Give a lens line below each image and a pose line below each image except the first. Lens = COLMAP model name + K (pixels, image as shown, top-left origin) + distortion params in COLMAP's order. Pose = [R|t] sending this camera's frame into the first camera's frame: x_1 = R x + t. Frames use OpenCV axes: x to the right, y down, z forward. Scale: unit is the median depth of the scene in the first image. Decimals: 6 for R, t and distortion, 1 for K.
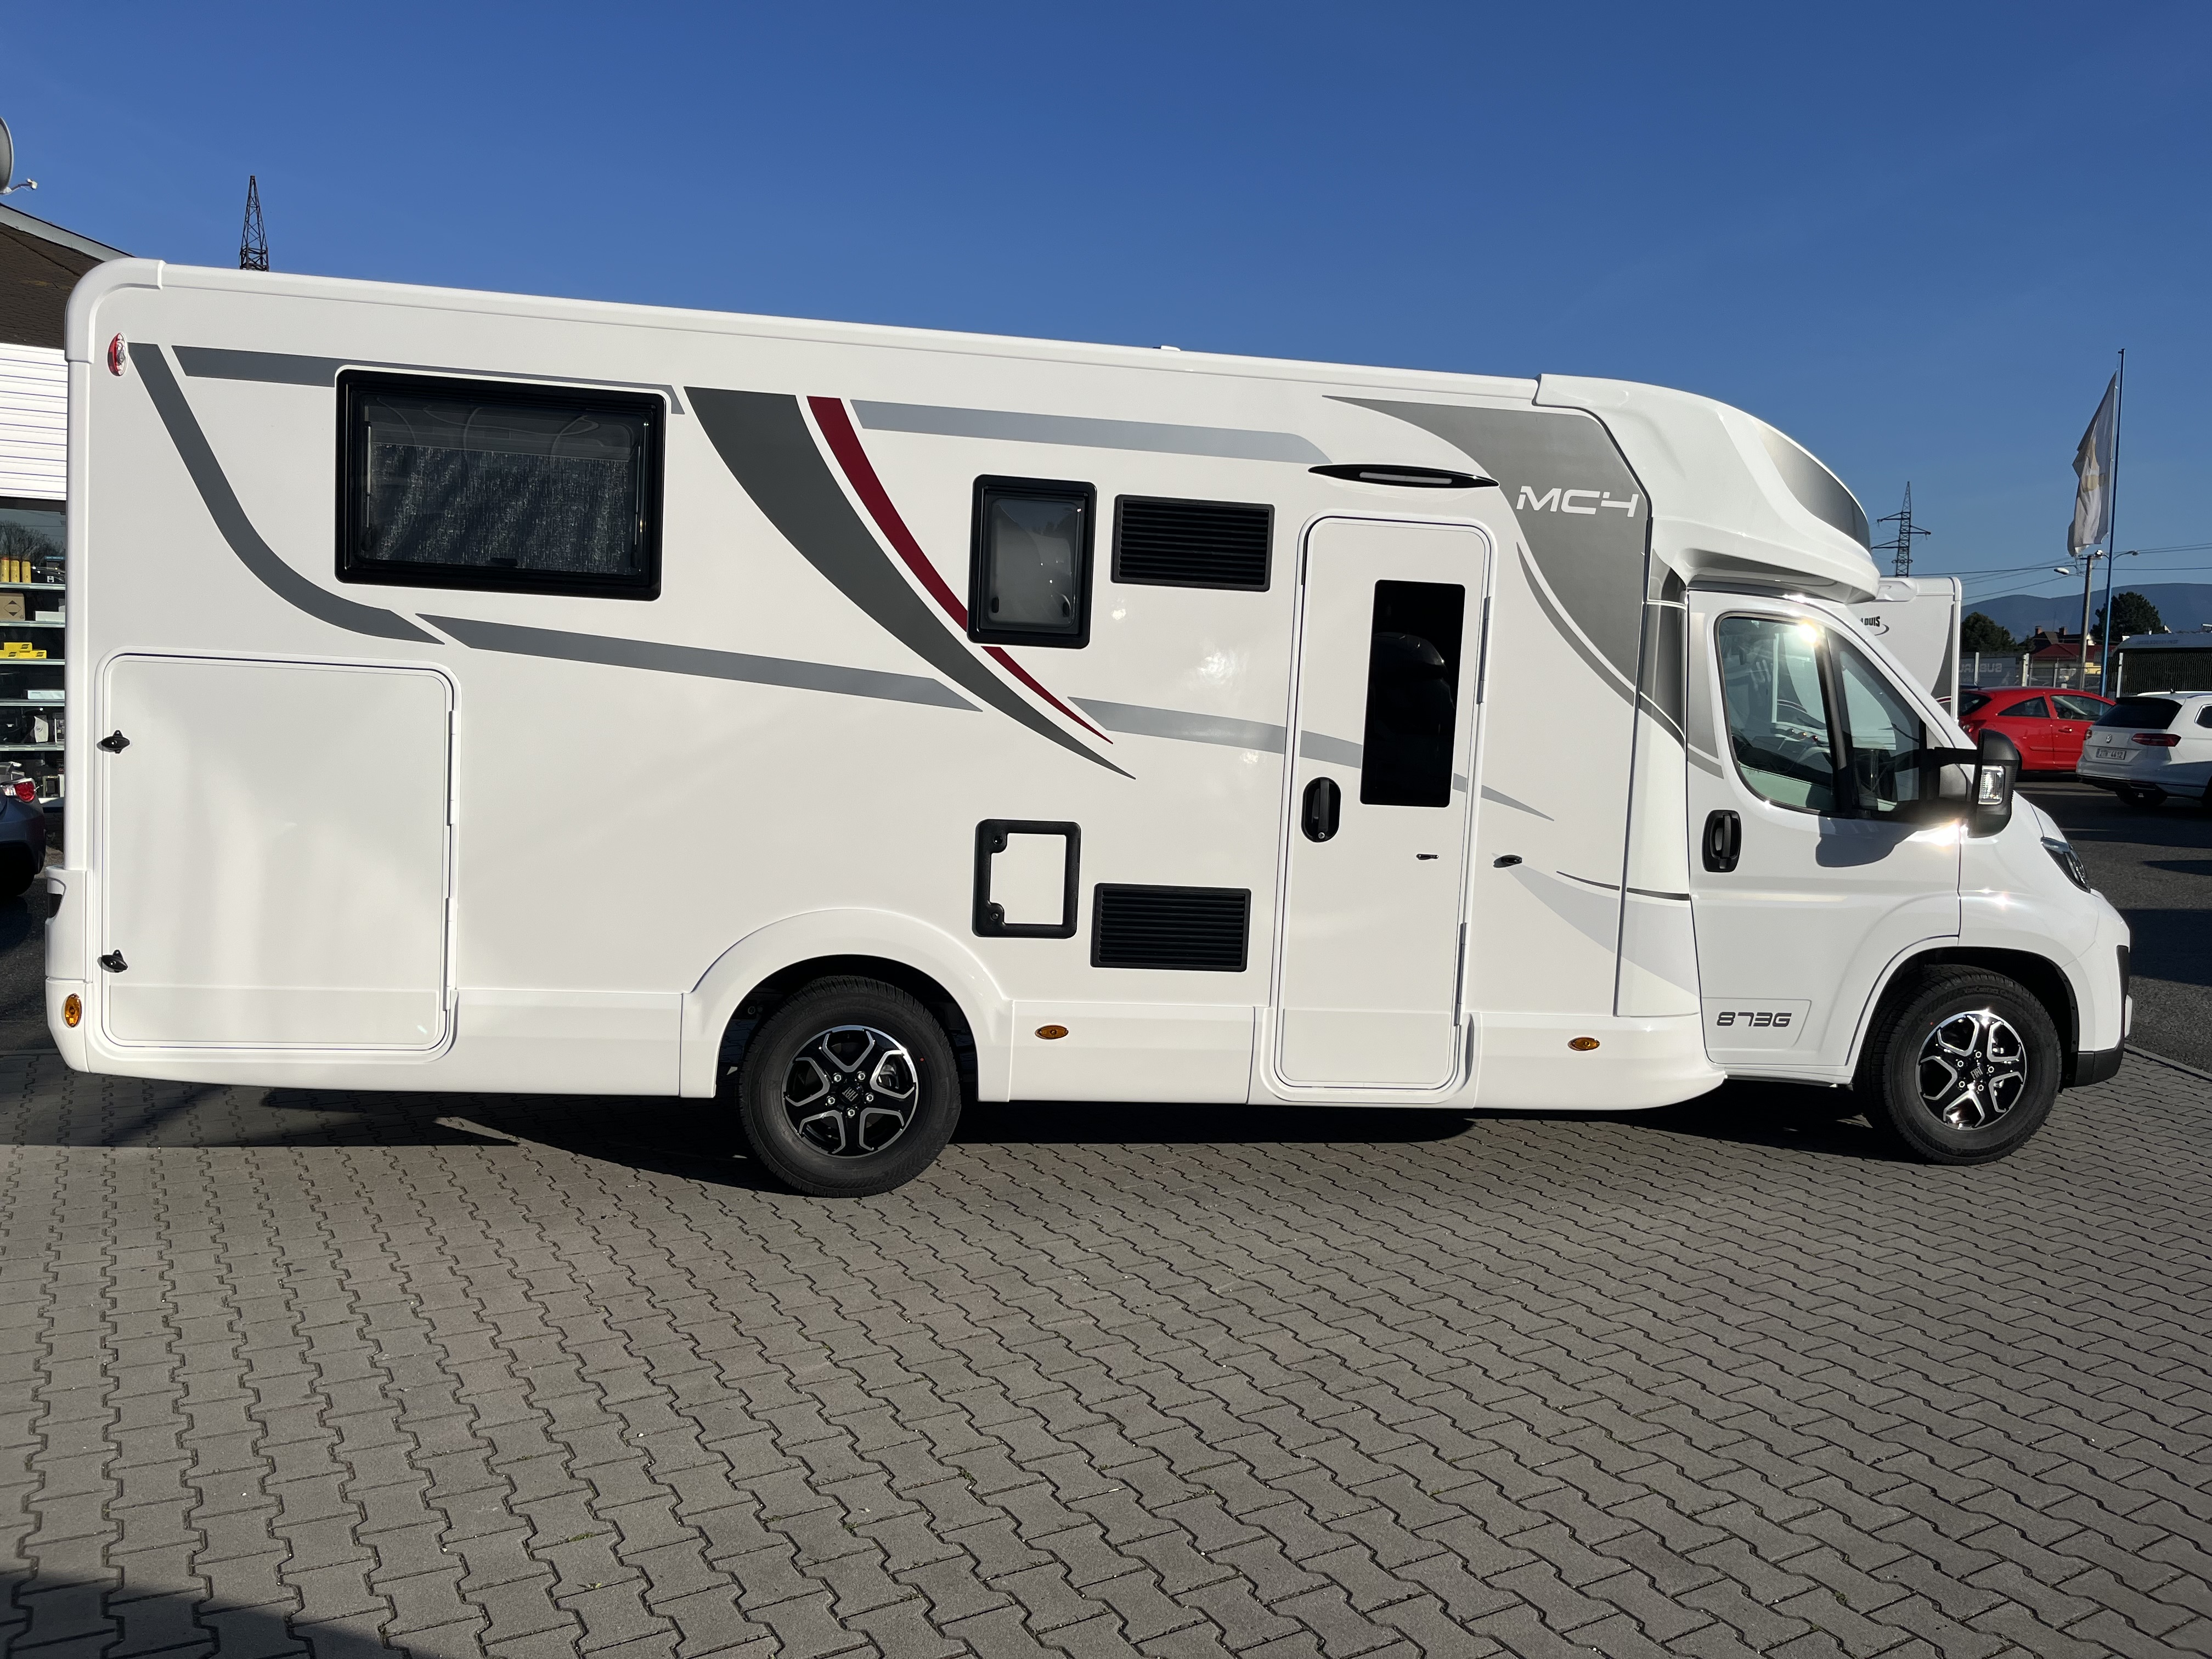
lens RADIAL K [[1678.1, 0, 1102.3], [0, 1678.1, 829.7], [0, 0, 1]] dist [0.043394, -0.045930]
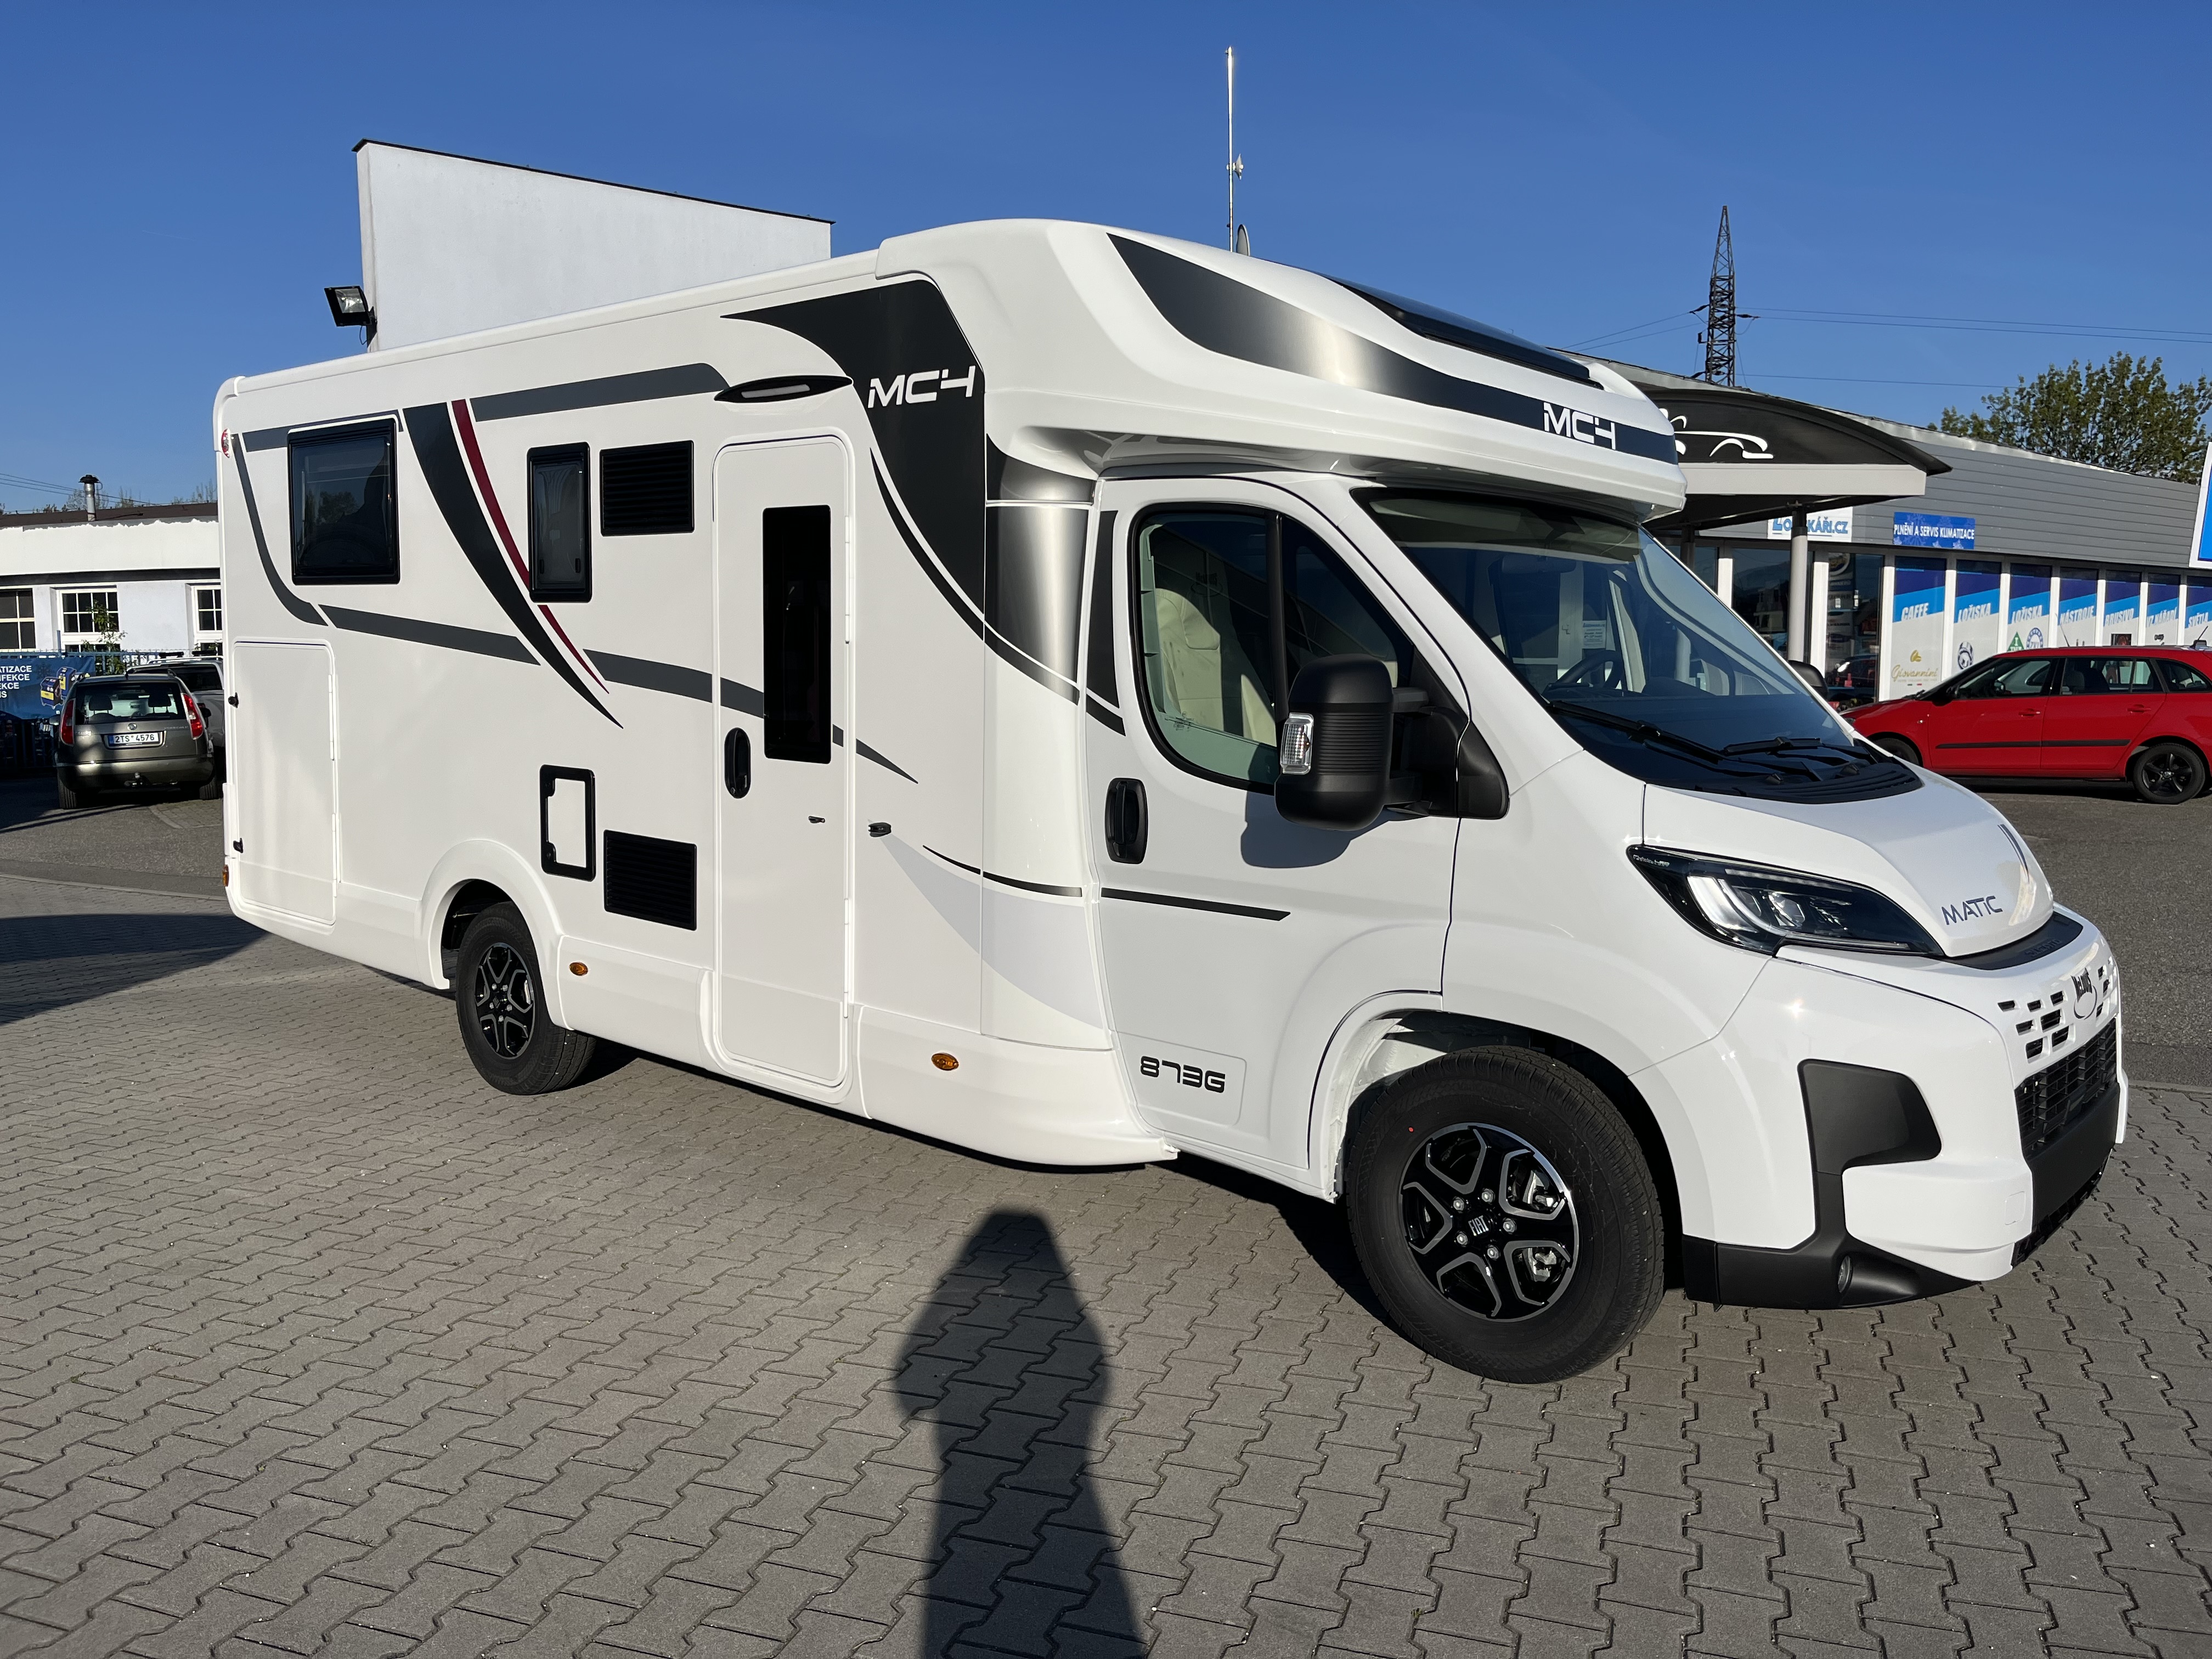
lens RADIAL K [[1678.1, 0, 1093.3], [0, 1678.1, 827.9], [0, 0, 1]] dist [0.043394, -0.045930]
pose [[0.647593, 0.045429, -0.760631, 0.968458], [-0.050151, 0.998598, 0.016944, -0.001629], [0.760334, 0.027174, 0.648963, 0.550271]]
